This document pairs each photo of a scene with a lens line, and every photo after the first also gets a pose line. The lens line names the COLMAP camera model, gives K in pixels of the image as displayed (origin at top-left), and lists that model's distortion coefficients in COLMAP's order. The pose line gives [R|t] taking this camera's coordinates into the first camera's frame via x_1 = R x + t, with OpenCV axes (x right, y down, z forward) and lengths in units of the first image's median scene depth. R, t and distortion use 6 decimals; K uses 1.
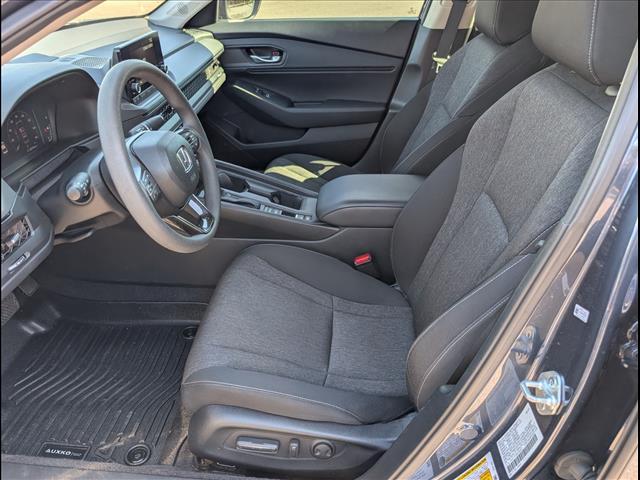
lens RADIAL K [[498.1, 0, 320.0], [0, 498.1, 240.0], [0, 0, 1]] dist [-0.004669, -0.003909]
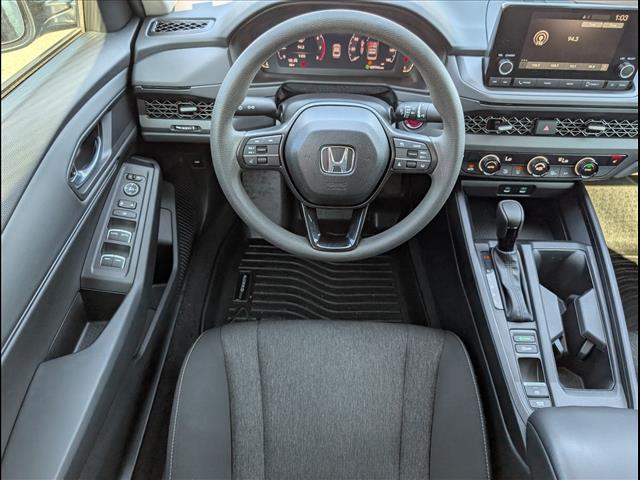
lens RADIAL K [[498.1, 0, 320.0], [0, 498.1, 240.0], [0, 0, 1]] dist [-0.004669, -0.003909]
pose [[0.046902, 0.673040, -0.738118, 0.181967], [-0.535820, 0.640577, 0.550052, -0.240037], [0.843028, 0.369700, 0.390672, 0.364078]]
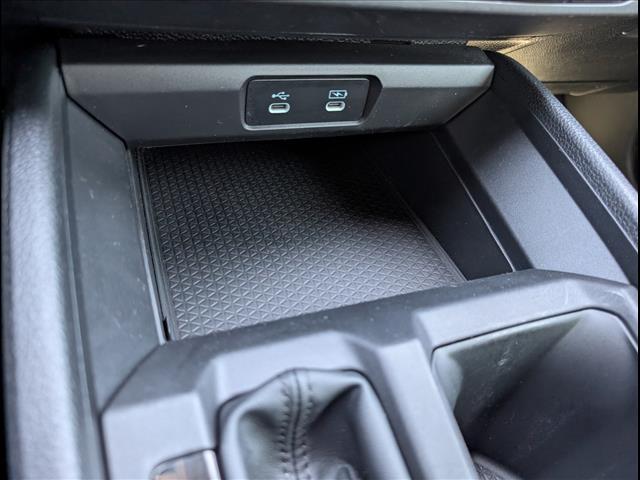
lens RADIAL K [[498.1, 0, 320.0], [0, 498.1, 240.0], [0, 0, 1]] dist [-0.004669, -0.003909]
pose [[0.404903, 0.645679, -0.647419, -0.125916], [-0.597235, 0.722906, 0.347445, -0.113857], [0.692361, 0.245980, 0.678329, 0.649888]]
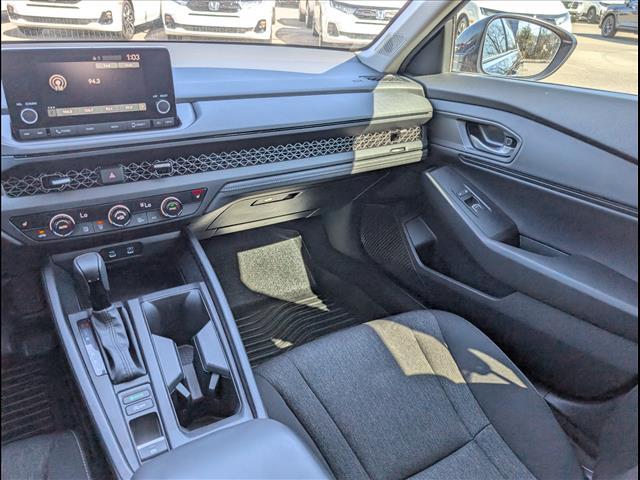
lens RADIAL K [[498.1, 0, 320.0], [0, 498.1, 240.0], [0, 0, 1]] dist [-0.004669, -0.003909]
pose [[0.573338, 0.379337, -0.726214, 0.228367], [-0.456319, 0.884008, 0.101501, -0.243459], [0.680483, 0.273191, 0.679934, 0.526149]]
